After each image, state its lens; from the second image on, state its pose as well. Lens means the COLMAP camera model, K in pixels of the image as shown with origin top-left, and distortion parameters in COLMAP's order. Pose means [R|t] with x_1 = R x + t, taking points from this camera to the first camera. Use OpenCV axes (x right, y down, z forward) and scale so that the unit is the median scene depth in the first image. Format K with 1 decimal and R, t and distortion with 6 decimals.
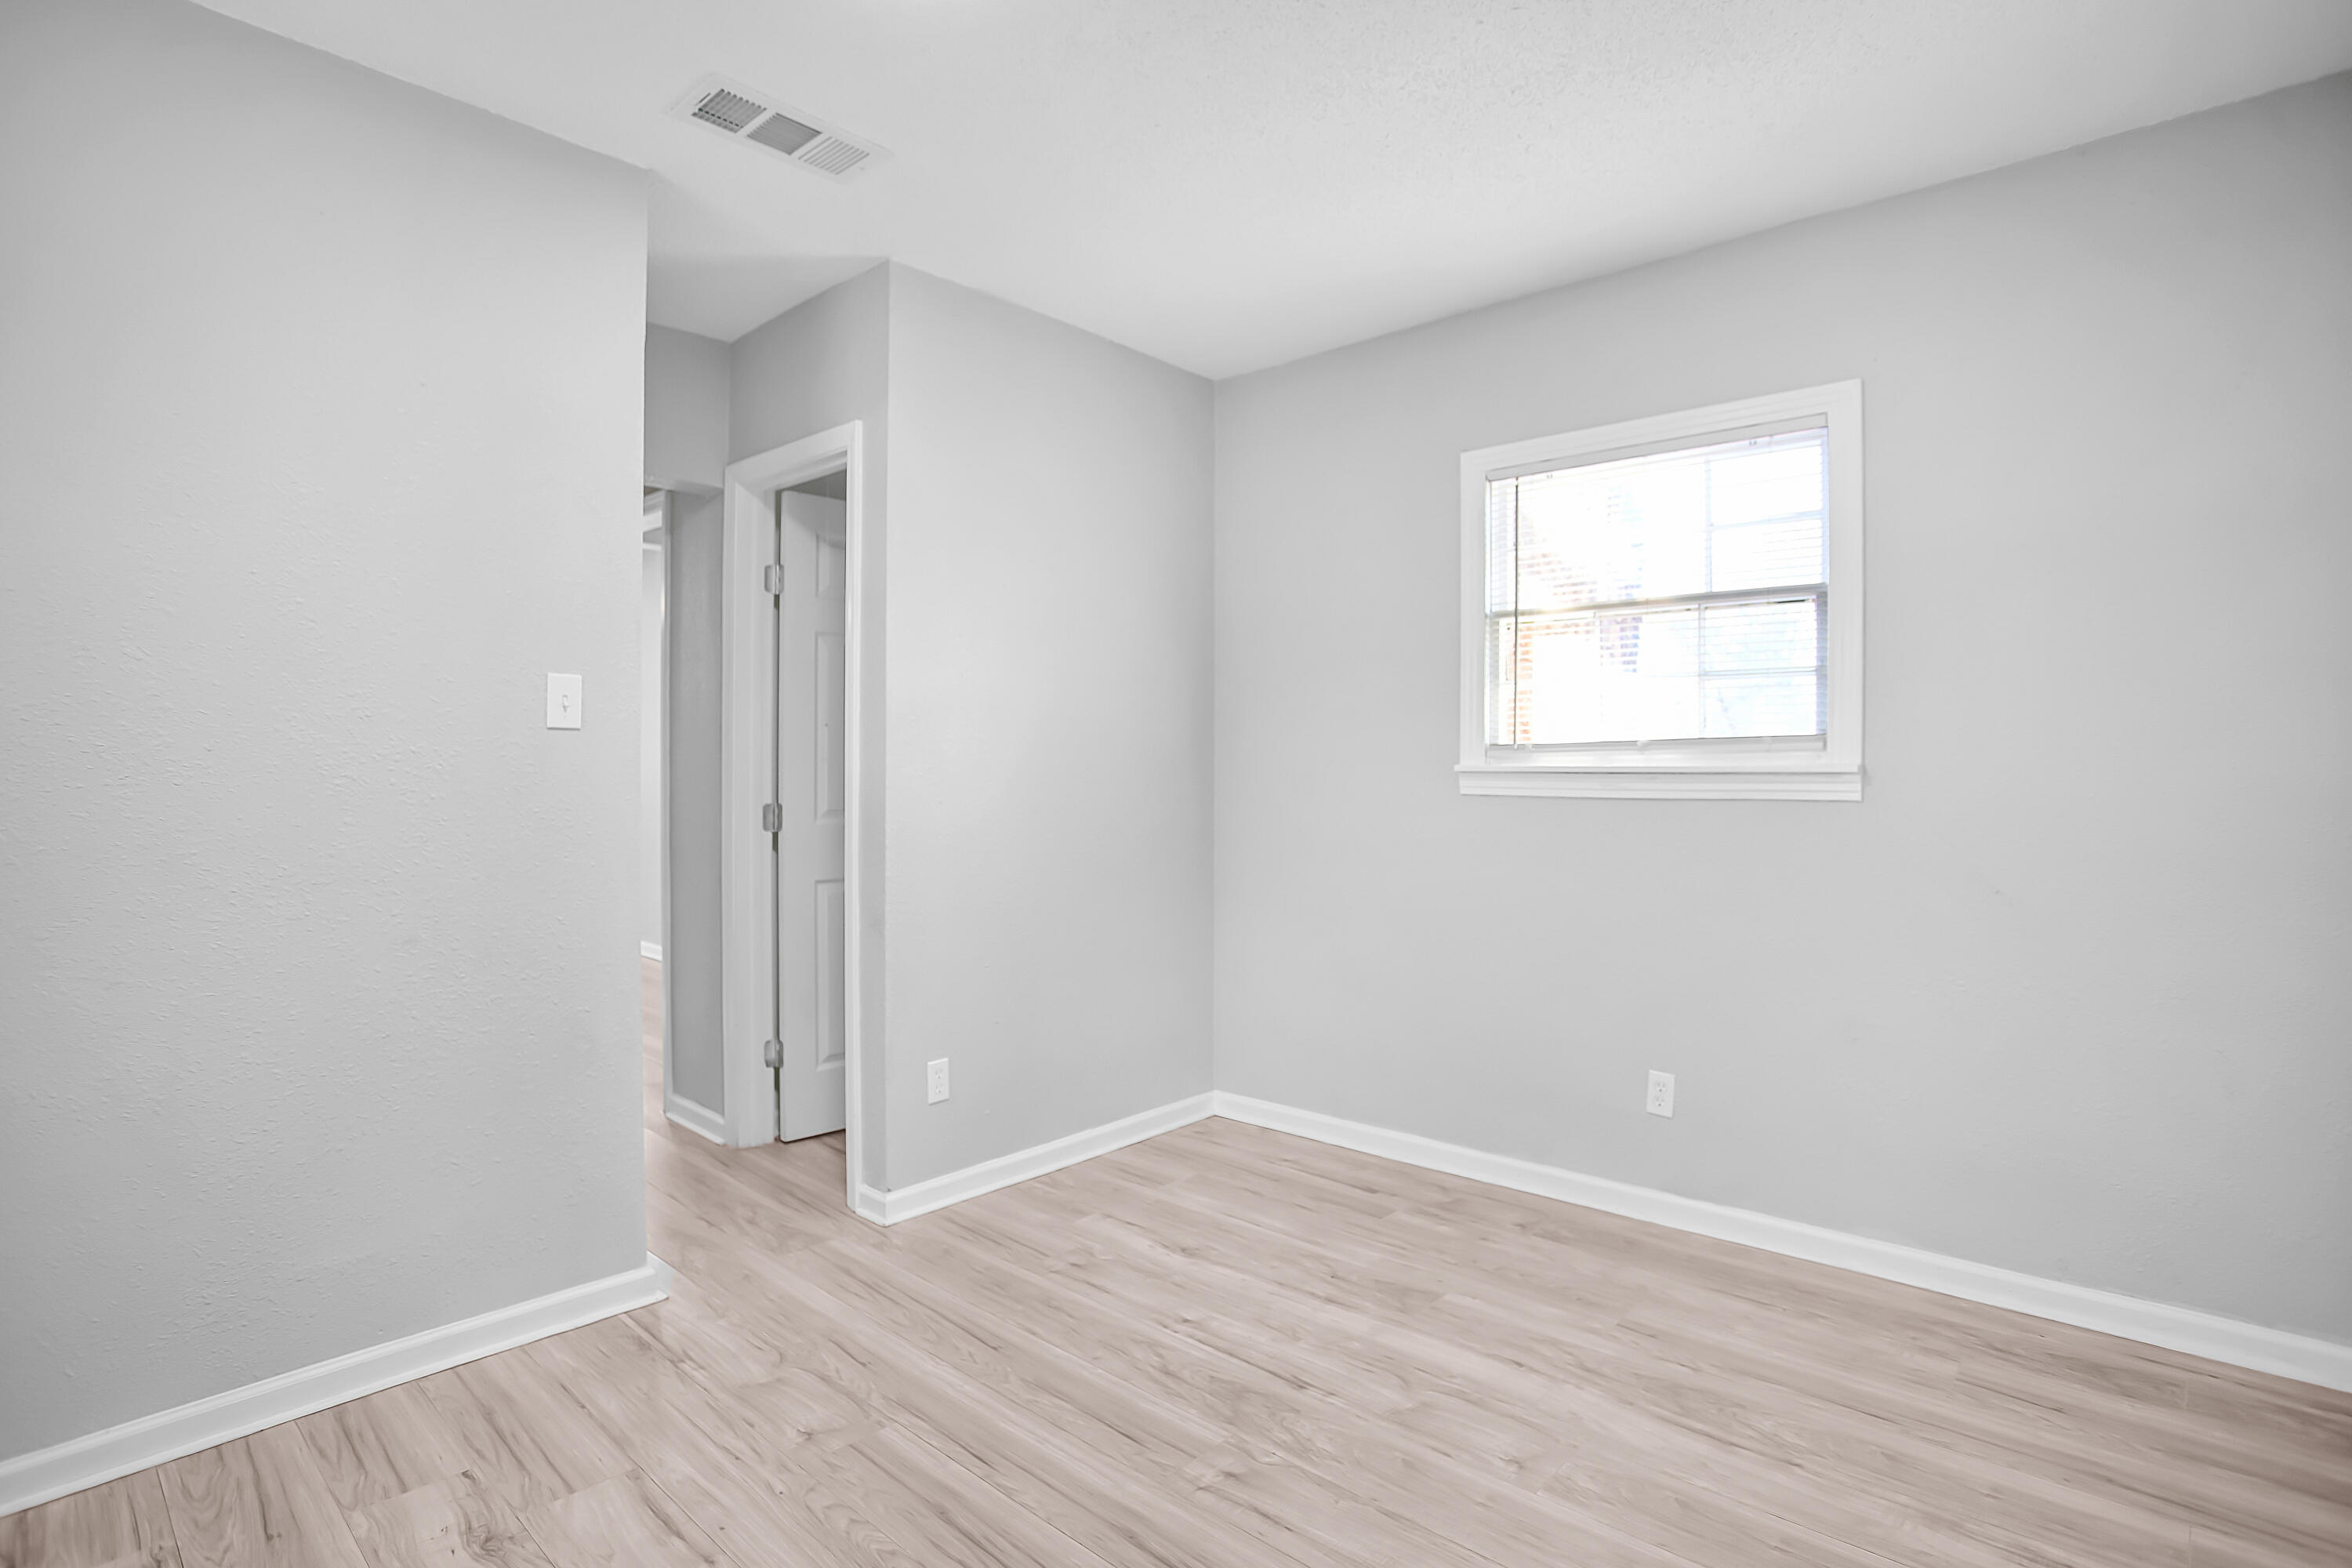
lens RADIAL K [[1177.7, 0, 1175.6], [0, 1177.7, 735.3], [0, 0, 1]] dist [-0.075111, 0.028435]
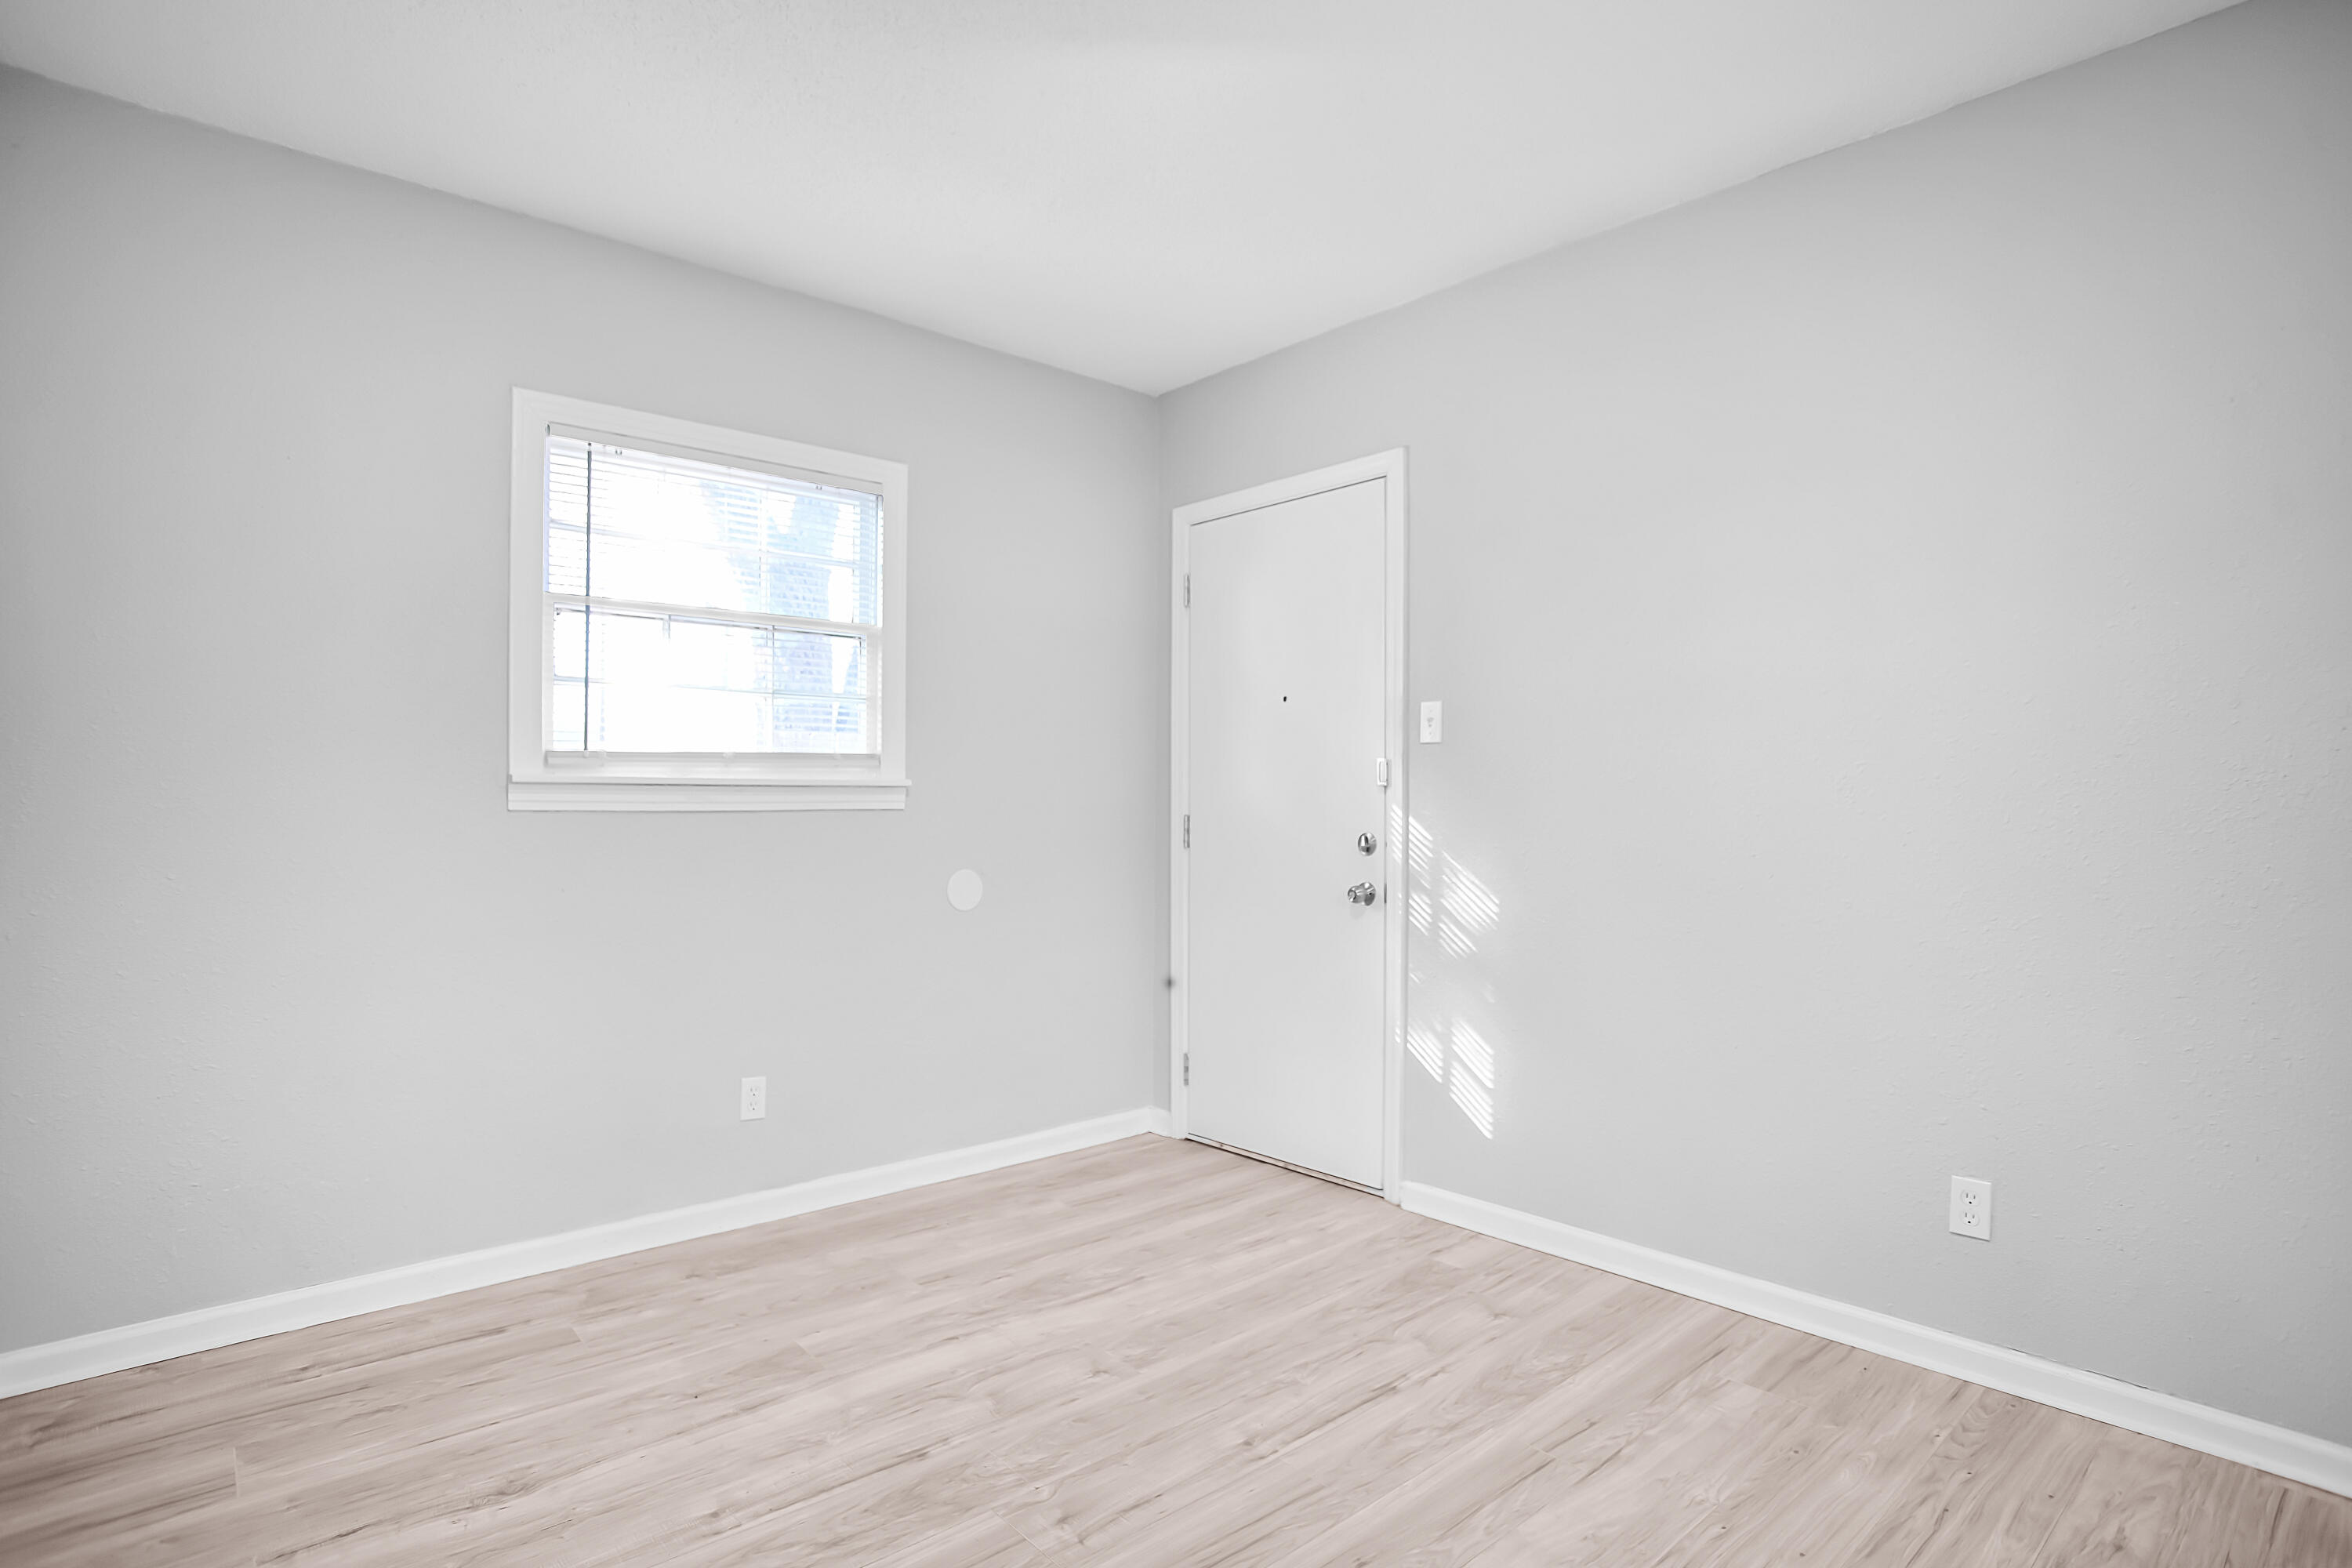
lens RADIAL K [[1198.4, 0, 1156.3], [0, 1198.4, 788.0], [0, 0, 1]] dist [-0.074269, 0.032532]
pose [[0.109038, 0.003481, 0.994031, -0.640049], [-0.034466, 0.999406, 0.000280, 0.024120], [-0.993440, -0.034291, 0.109093, 0.588459]]
